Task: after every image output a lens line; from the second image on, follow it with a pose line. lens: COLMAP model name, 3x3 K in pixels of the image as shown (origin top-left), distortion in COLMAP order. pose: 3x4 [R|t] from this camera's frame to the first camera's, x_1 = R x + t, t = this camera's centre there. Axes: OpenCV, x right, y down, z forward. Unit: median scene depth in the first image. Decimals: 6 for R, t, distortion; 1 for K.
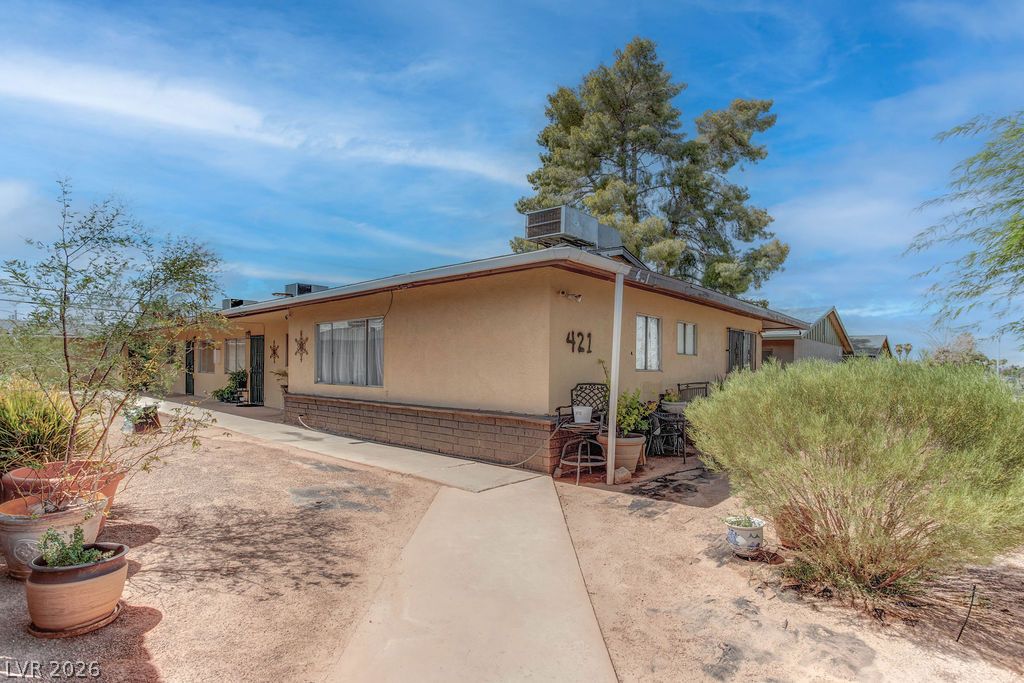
lens RADIAL K [[501.3, 0, 515.5], [0, 501.3, 352.8], [0, 0, 1]] dist [-0.002053, 0.015034]
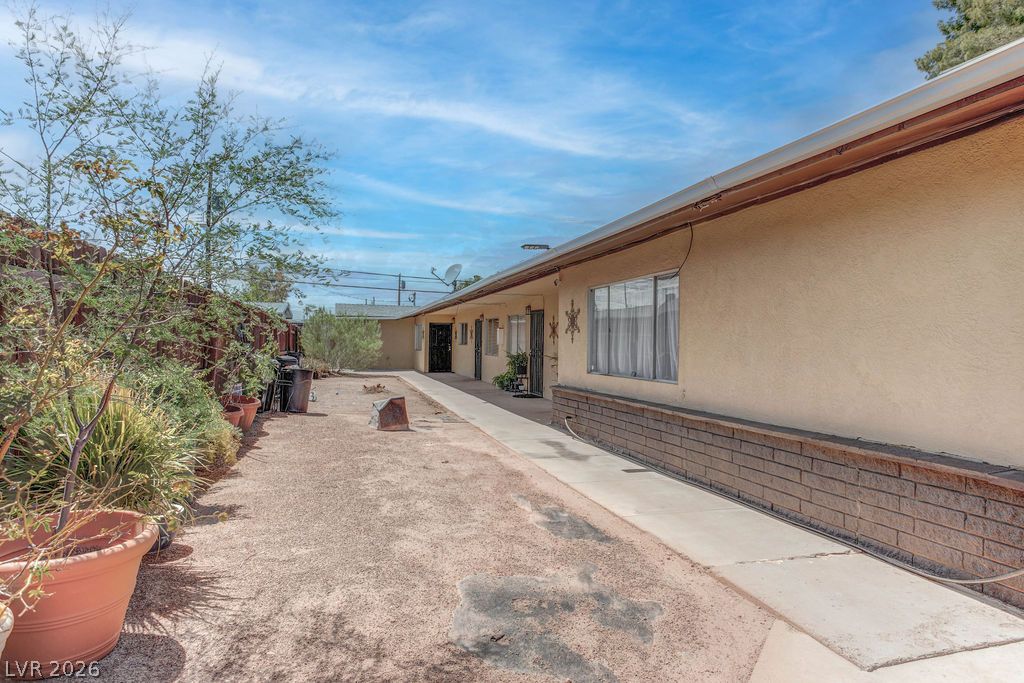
lens RADIAL K [[611.8, 0, 513.8], [0, 611.8, 354.1], [0, 0, 1]] dist [-0.031770, 0.003202]
pose [[0.847450, 0.007681, -0.530820, -0.037178], [0.011794, 0.999376, 0.033290, 0.005084], [0.530745, -0.034472, 0.846830, 0.265349]]
